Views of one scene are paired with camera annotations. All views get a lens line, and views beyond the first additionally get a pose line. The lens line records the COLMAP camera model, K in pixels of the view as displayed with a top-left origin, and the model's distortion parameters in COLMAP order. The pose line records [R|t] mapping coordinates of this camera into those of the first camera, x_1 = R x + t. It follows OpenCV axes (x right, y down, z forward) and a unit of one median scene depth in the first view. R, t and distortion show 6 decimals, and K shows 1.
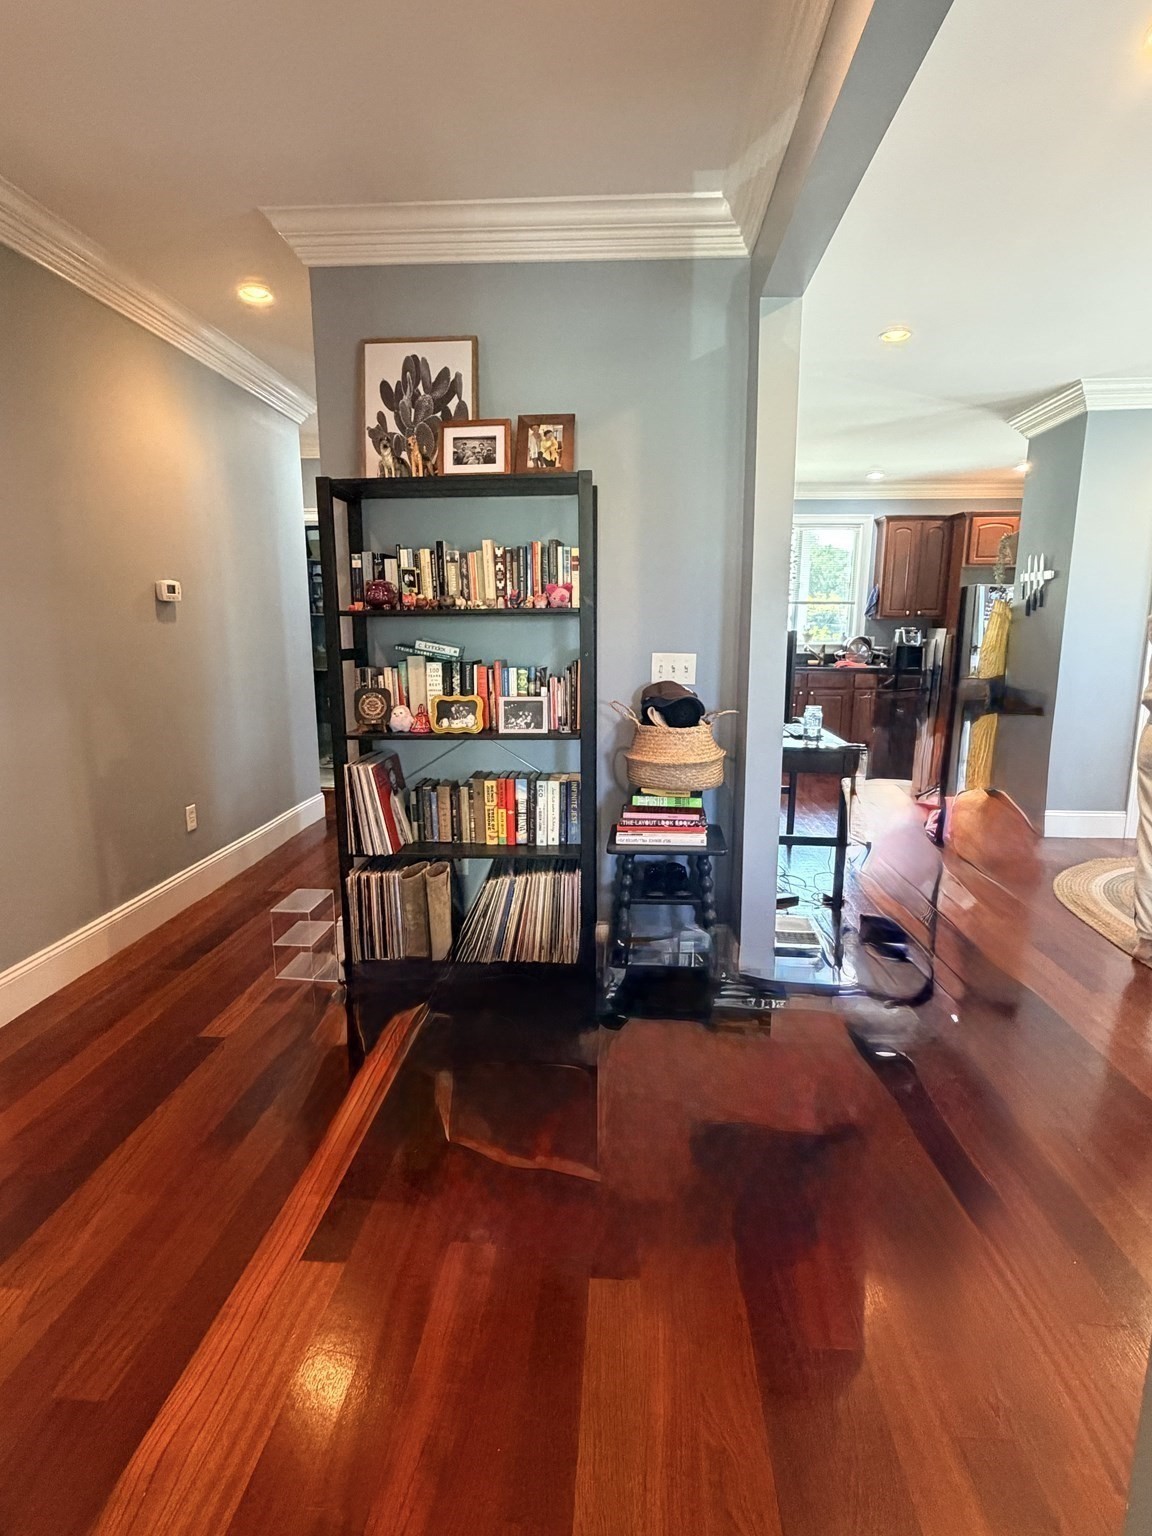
lens RADIAL K [[800.9, 0, 571.7], [0, 800.9, 768.5], [0, 0, 1]] dist [0.004869, -0.000493]
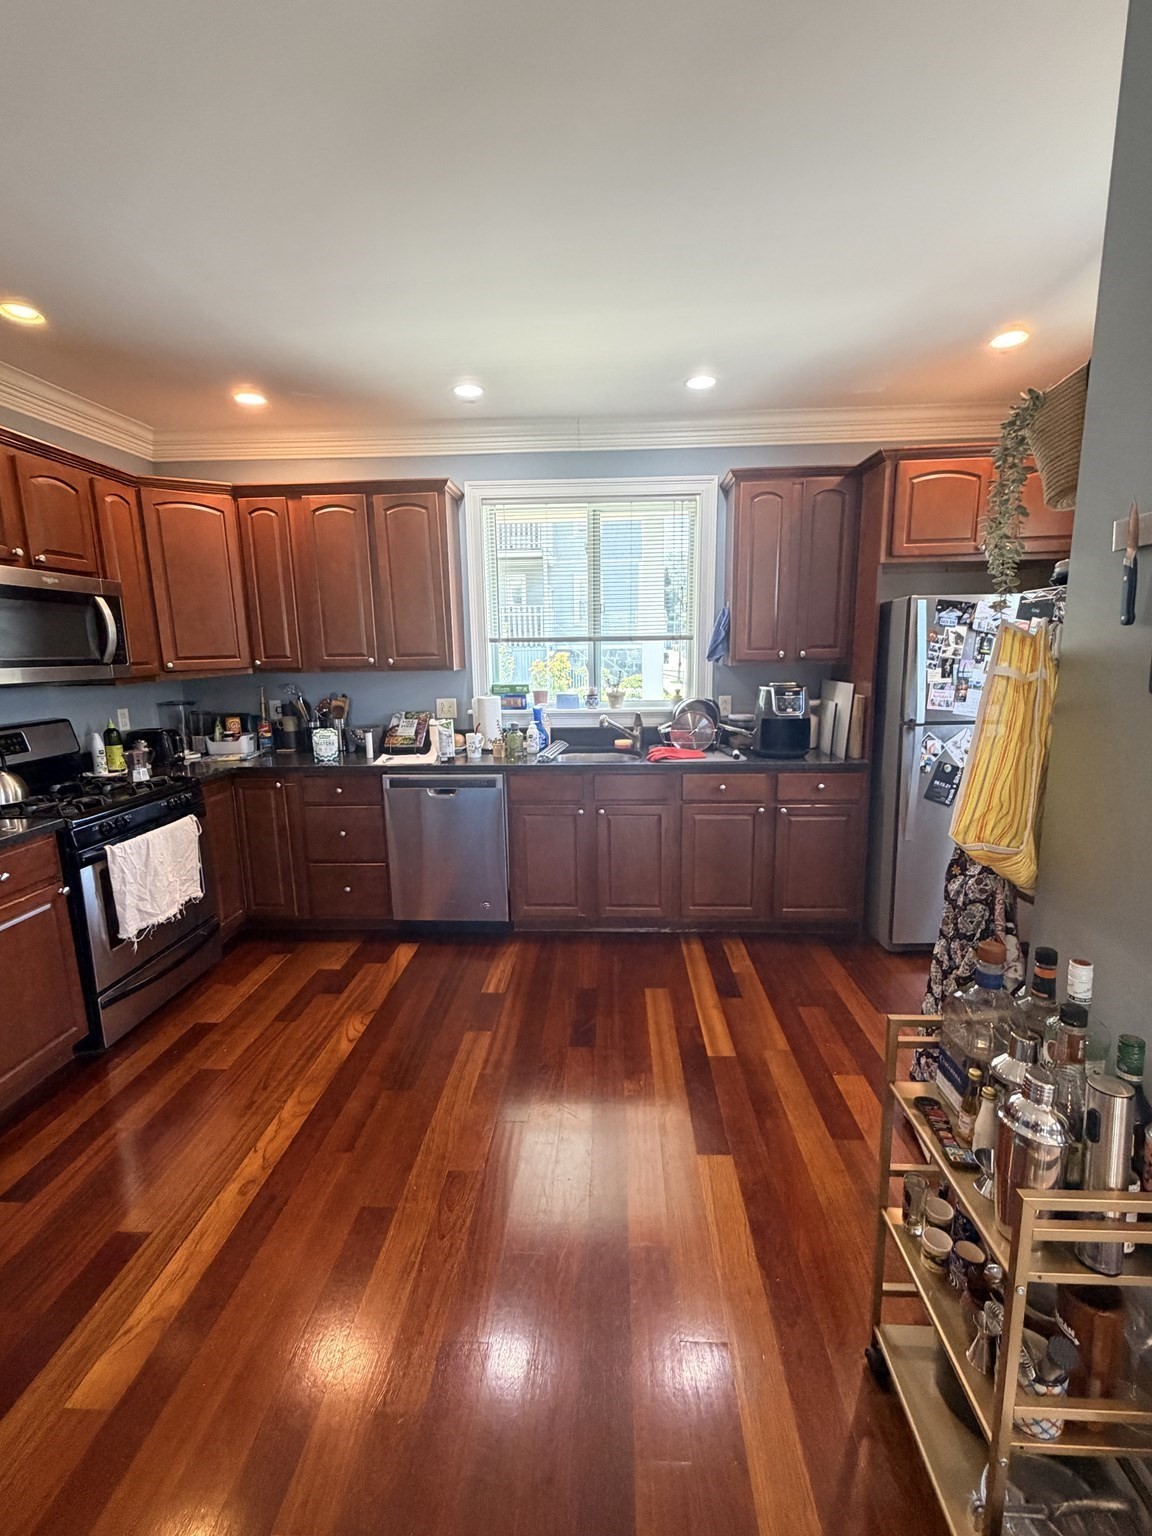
lens RADIAL K [[671.5, 0, 575.5], [0, 671.5, 766.1], [0, 0, 1]] dist [0.002651, -0.000559]
pose [[0.999731, -0.021212, 0.009381, 0.282573], [0.021327, 0.999697, -0.012318, -0.119912], [-0.009117, 0.012515, 0.999880, 0.568740]]
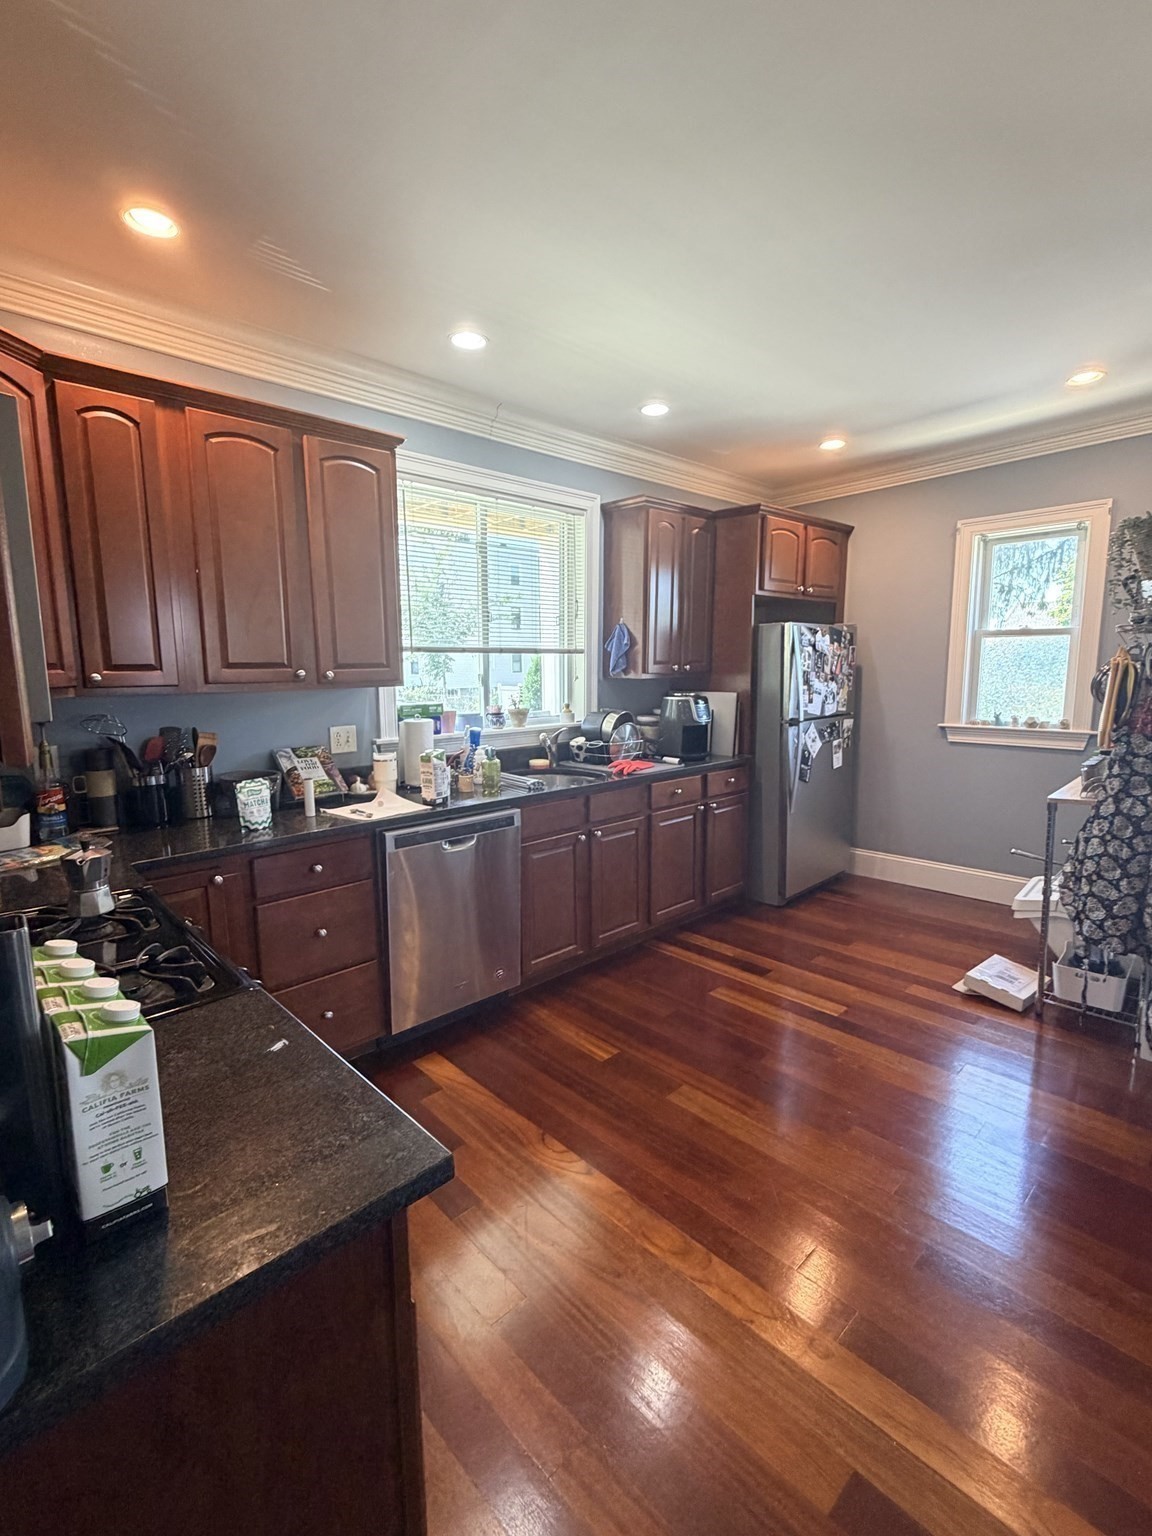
lens RADIAL K [[700.3, 0, 574.3], [0, 700.3, 767.1], [0, 0, 1]] dist [-0.000385, -0.000139]
pose [[0.680589, -0.114891, 0.723601, -0.012942], [0.145315, 0.989175, 0.020381, -0.146478], [-0.718110, 0.091279, 0.689917, 0.719790]]
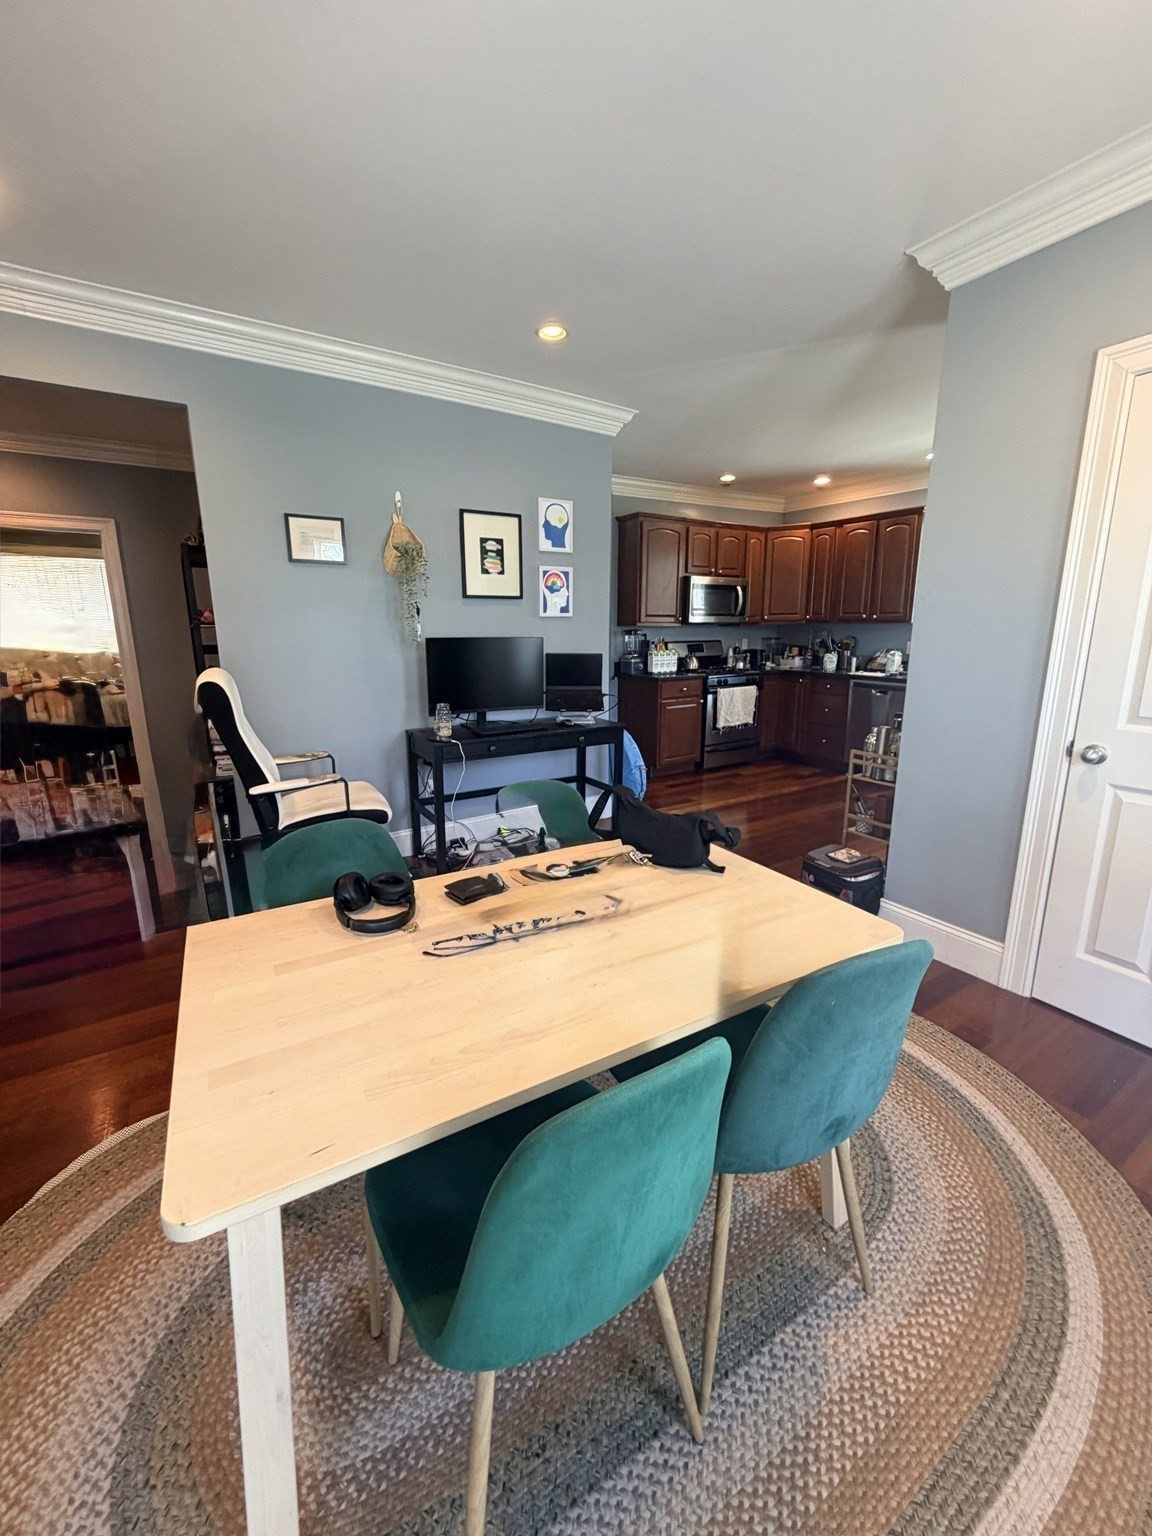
lens RADIAL K [[614.7, 0, 571.6], [0, 614.7, 762.4], [0, 0, 1]] dist [-0.002441, -0.000073]
pose [[0.591248, 0.174528, -0.787379, 0.559482], [-0.143233, 0.983507, 0.110446, -0.057871], [0.793669, 0.047478, 0.606495, 0.303253]]
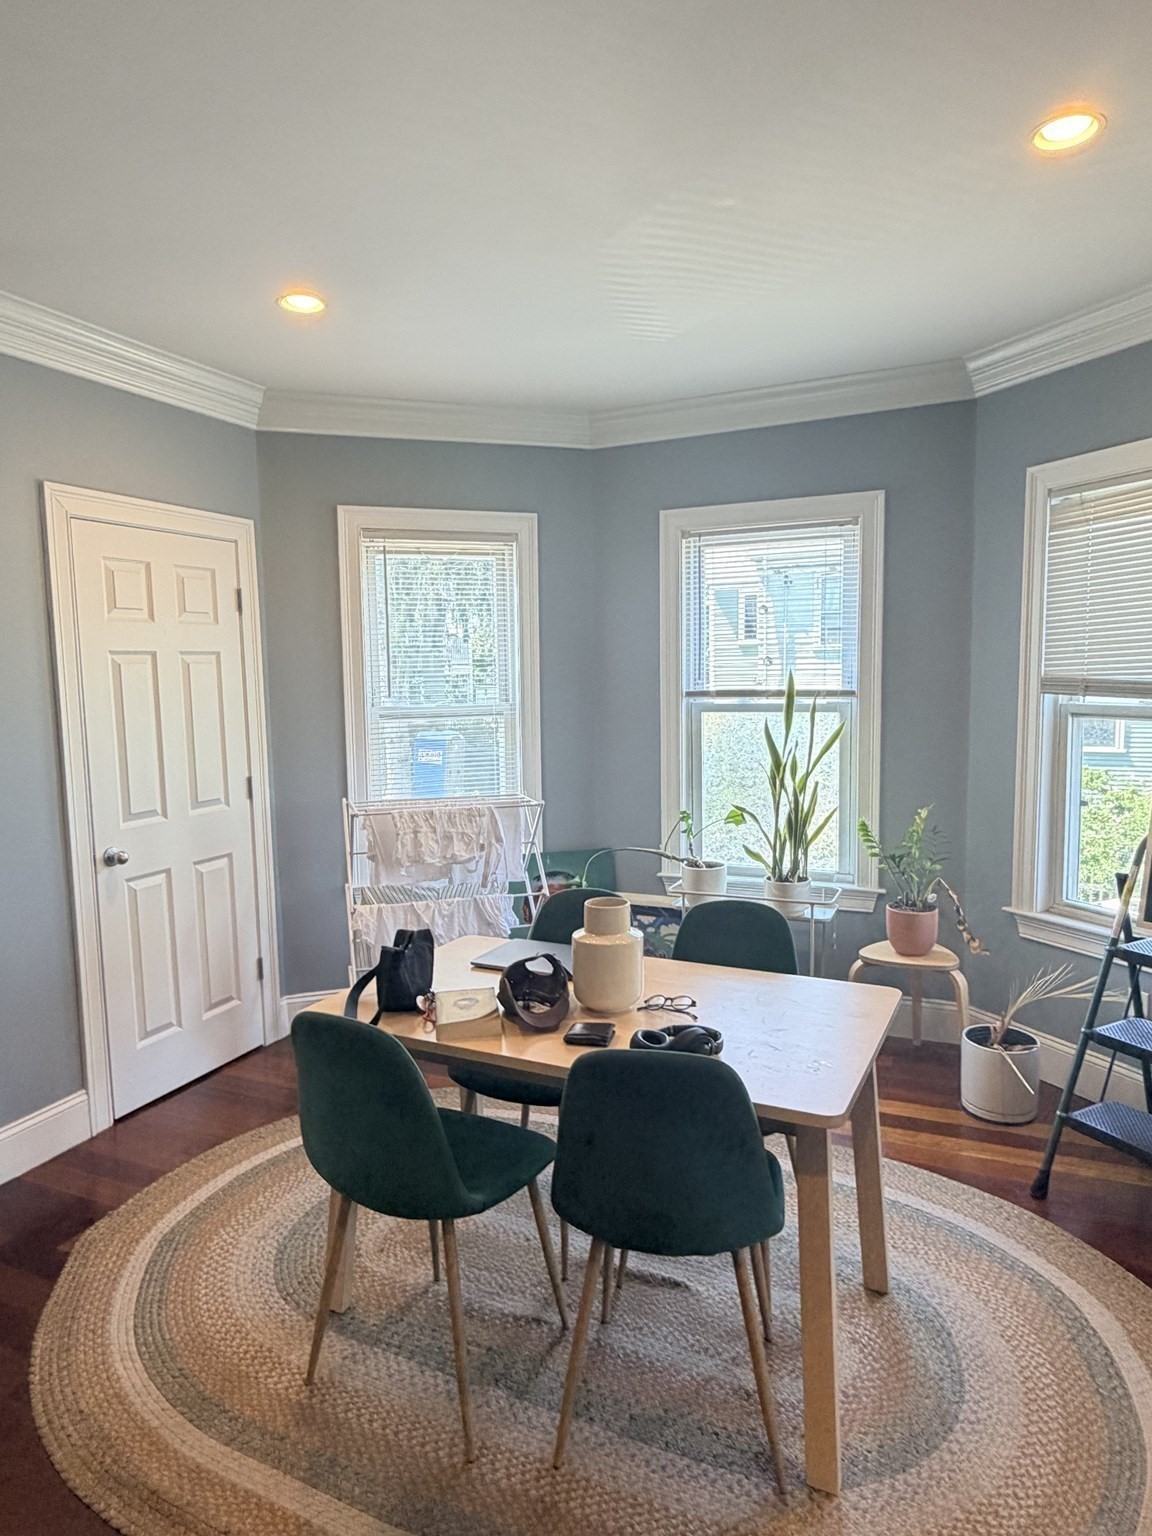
lens RADIAL K [[935.9, 0, 576.6], [0, 935.9, 765.6], [0, 0, 1]] dist [0.003157, -0.007872]
pose [[0.343026, -0.100322, 0.933953, 0.159077], [0.188772, 0.981358, 0.036081, -0.080664], [-0.920162, 0.163928, 0.355569, 0.291980]]
